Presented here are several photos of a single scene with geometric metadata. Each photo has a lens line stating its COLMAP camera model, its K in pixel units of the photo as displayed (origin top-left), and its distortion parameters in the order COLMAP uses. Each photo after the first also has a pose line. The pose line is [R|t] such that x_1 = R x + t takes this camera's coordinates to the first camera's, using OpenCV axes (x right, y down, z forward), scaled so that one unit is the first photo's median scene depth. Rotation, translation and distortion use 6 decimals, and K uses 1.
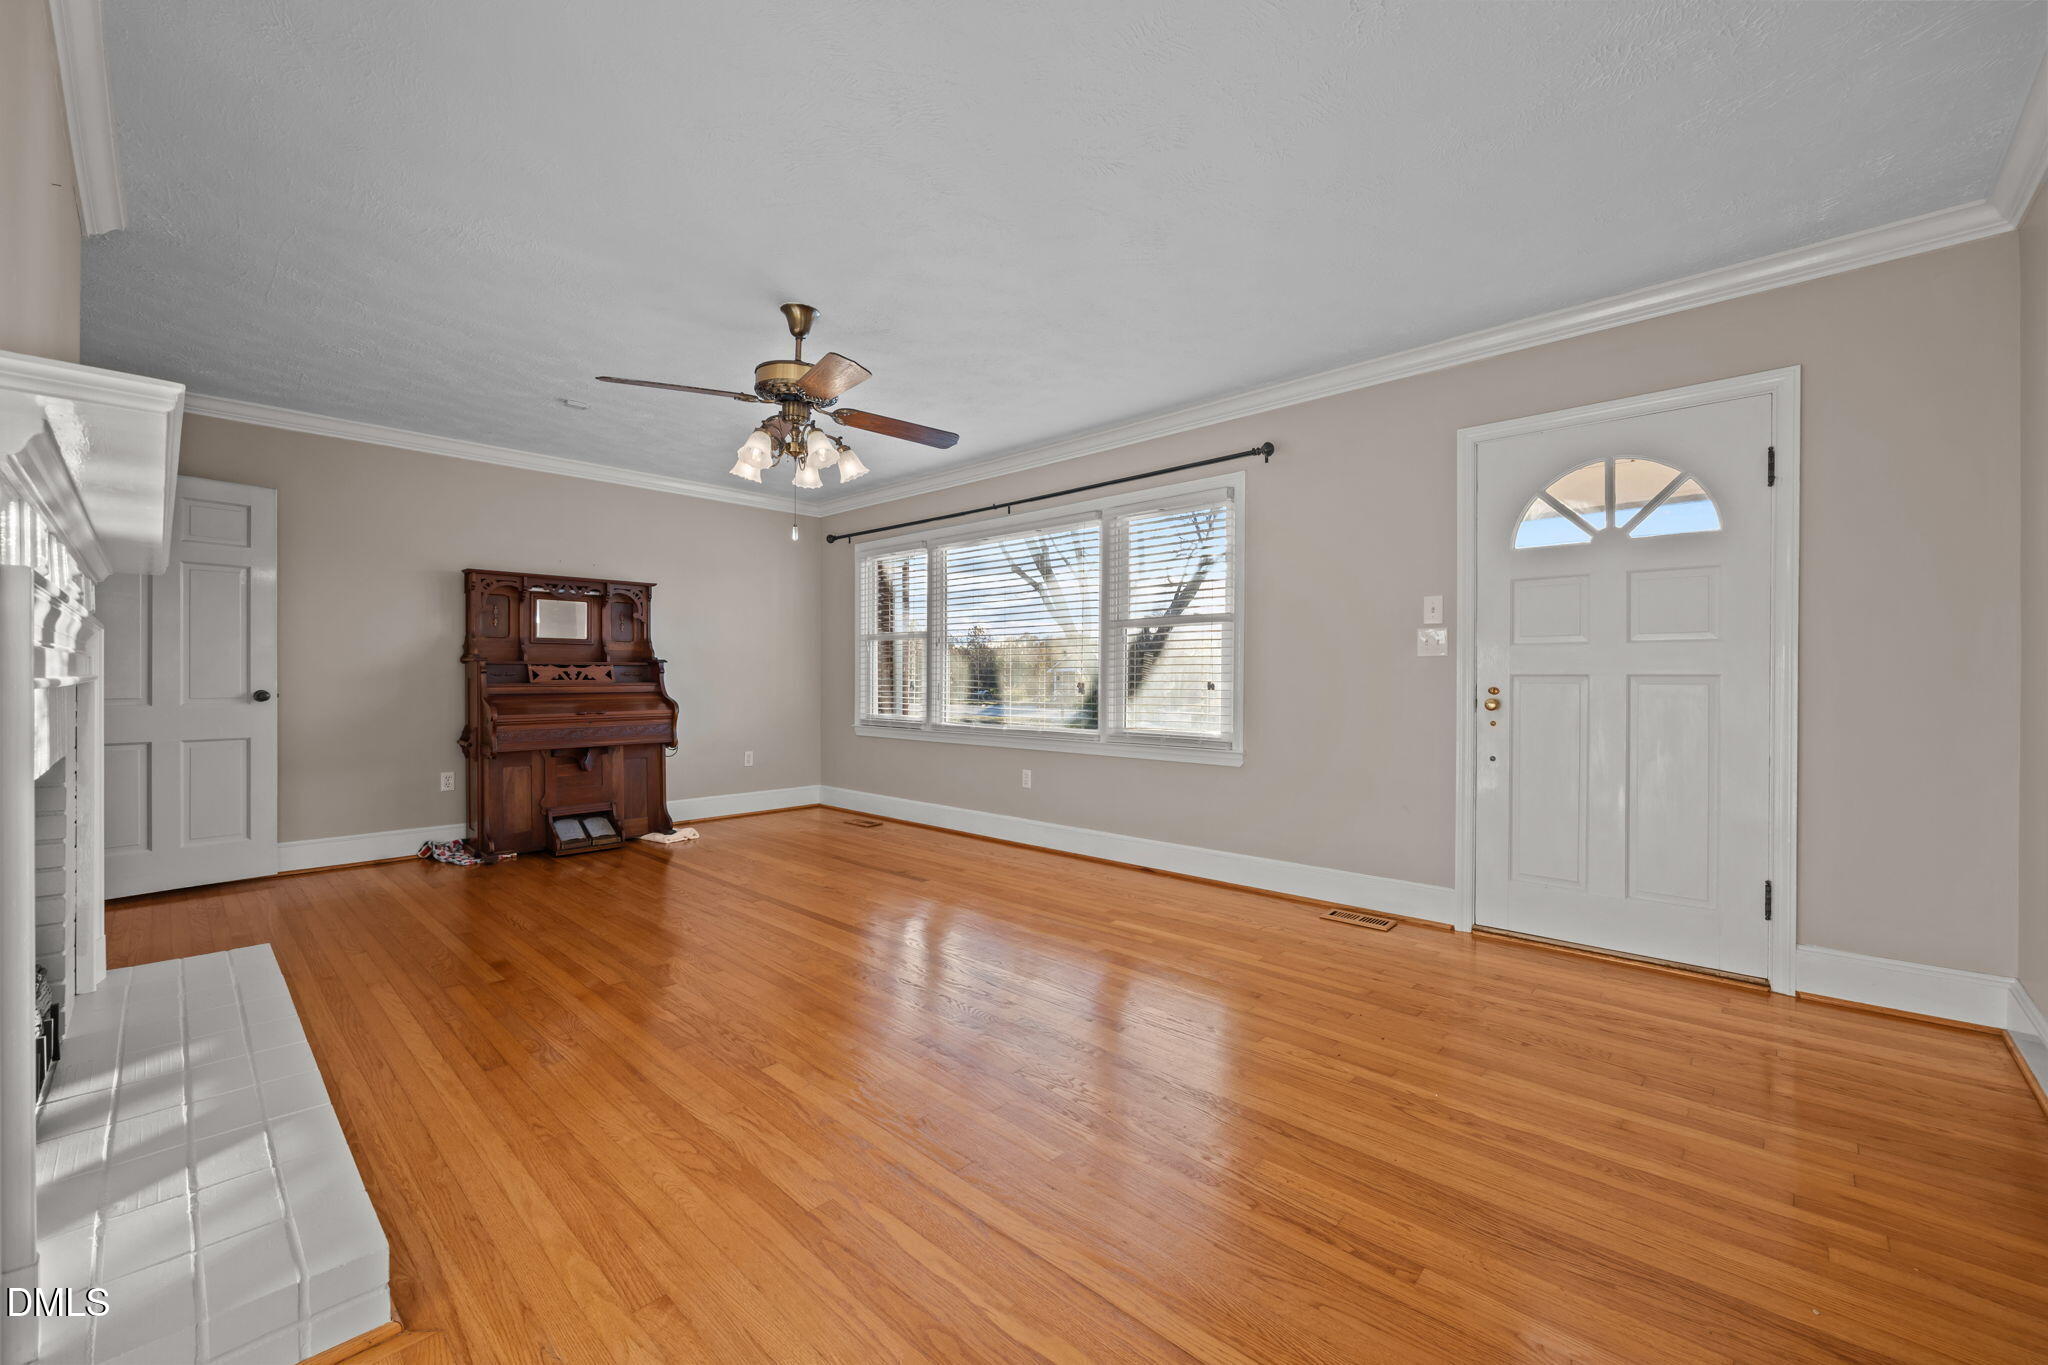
lens RADIAL K [[821.9, 0, 1031.8], [0, 821.9, 674.5], [0, 0, 1]] dist [-0.000736, 0.000008]
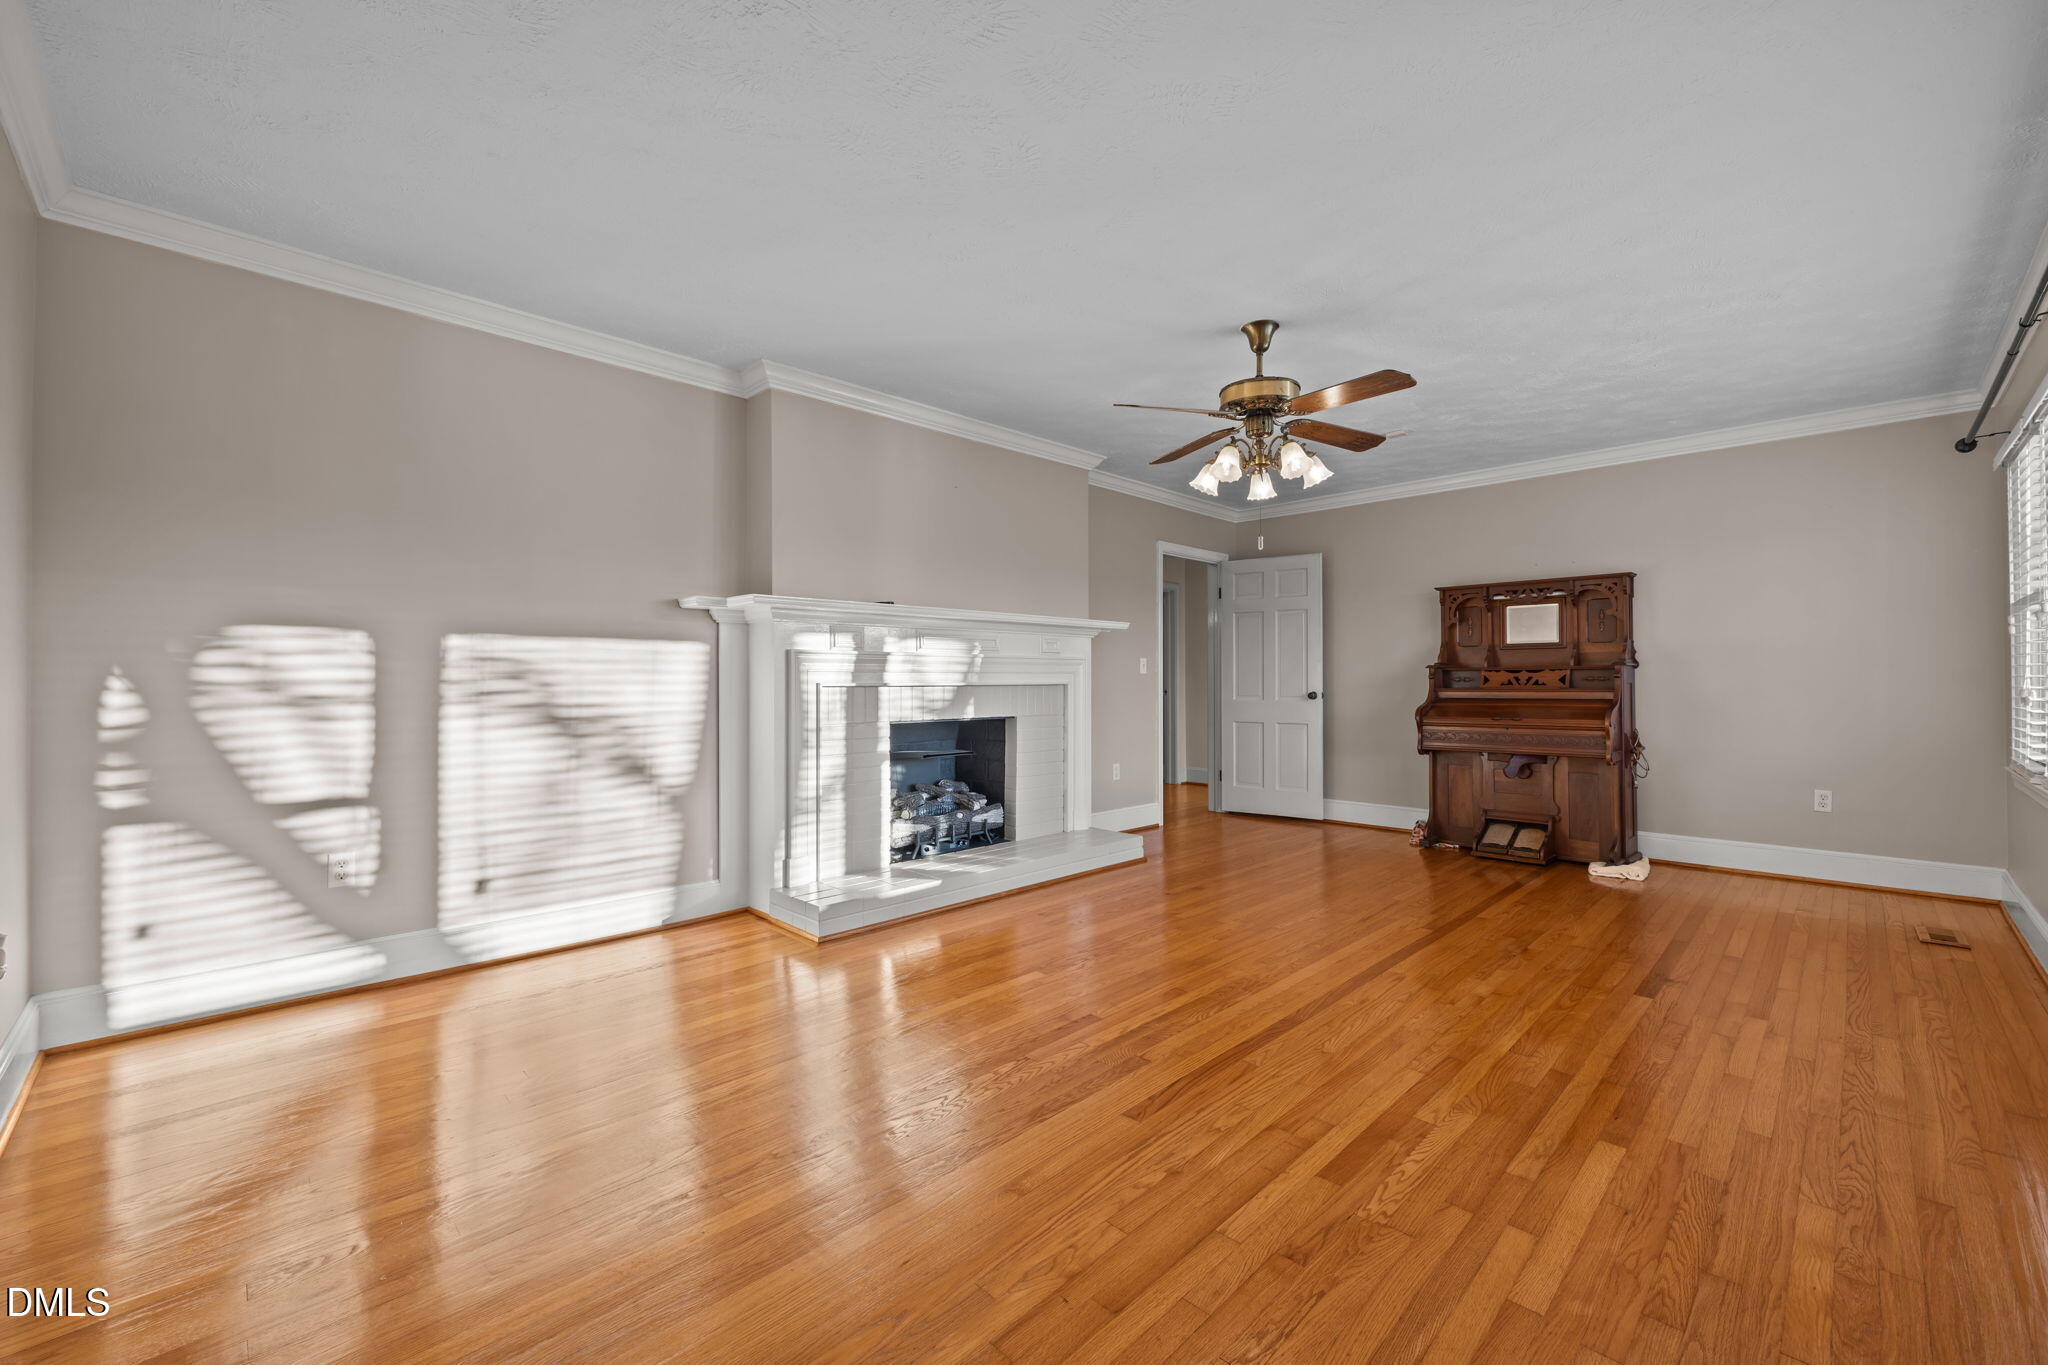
lens RADIAL K [[821.9, 0, 1031.8], [0, 821.9, 674.5], [0, 0, 1]] dist [-0.000736, 0.000008]
pose [[-0.037260, -0.010080, -0.999255, 0.459826], [0.005771, 0.999930, -0.010302, 0.000437], [0.999289, -0.006151, -0.037199, 0.462217]]
